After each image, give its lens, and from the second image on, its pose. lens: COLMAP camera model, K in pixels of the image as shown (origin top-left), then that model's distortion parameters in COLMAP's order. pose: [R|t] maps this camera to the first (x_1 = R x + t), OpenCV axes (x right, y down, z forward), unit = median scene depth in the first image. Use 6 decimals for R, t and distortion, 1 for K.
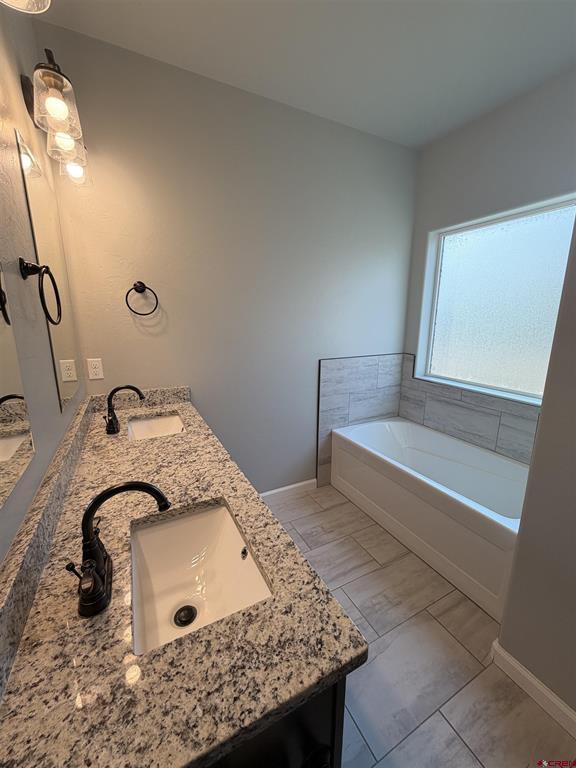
lens RADIAL K [[304.6, 0, 288.1], [0, 304.6, 380.8], [0, 0, 1]] dist [-0.000639, 0.000788]
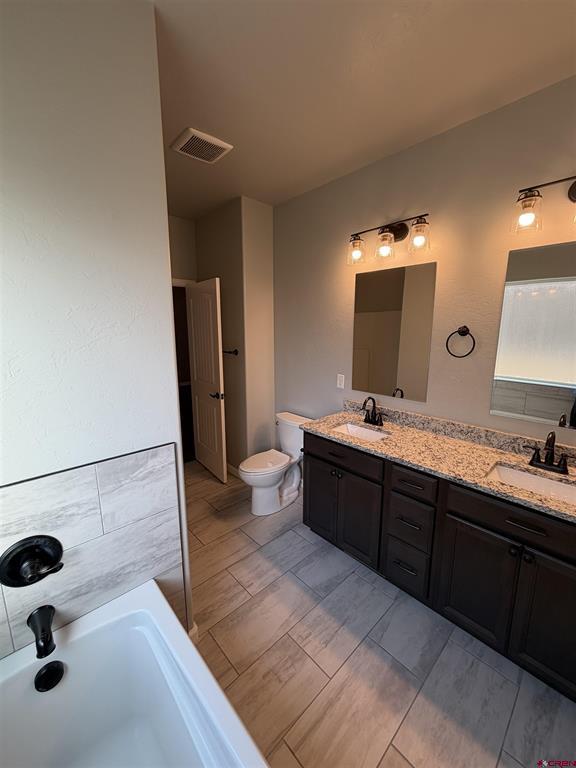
lens RADIAL K [[304.6, 0, 285.8], [0, 304.6, 386.8], [0, 0, 1]] dist [-0.000639, 0.000788]
pose [[-0.965079, 0.050122, -0.257120, 0.445526], [-0.056142, 0.919145, 0.389899, -0.376476], [0.255873, 0.390719, -0.884233, 1.329051]]
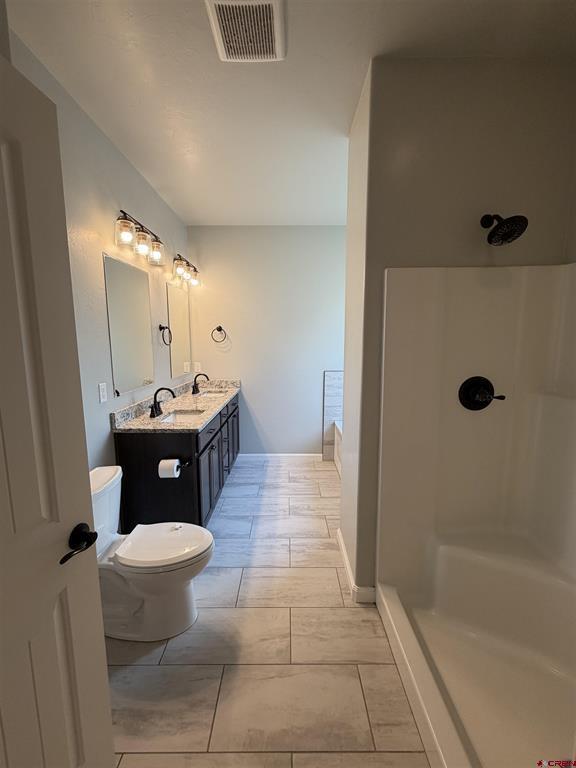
lens RADIAL K [[304.6, 0, 291.1], [0, 304.6, 385.3], [0, 0, 1]] dist [-0.000639, 0.000788]
pose [[0.890072, 0.067508, -0.450793, 0.873474], [-0.097156, 0.994343, -0.042925, 0.109662], [0.445345, 0.082004, 0.891596, -0.561190]]
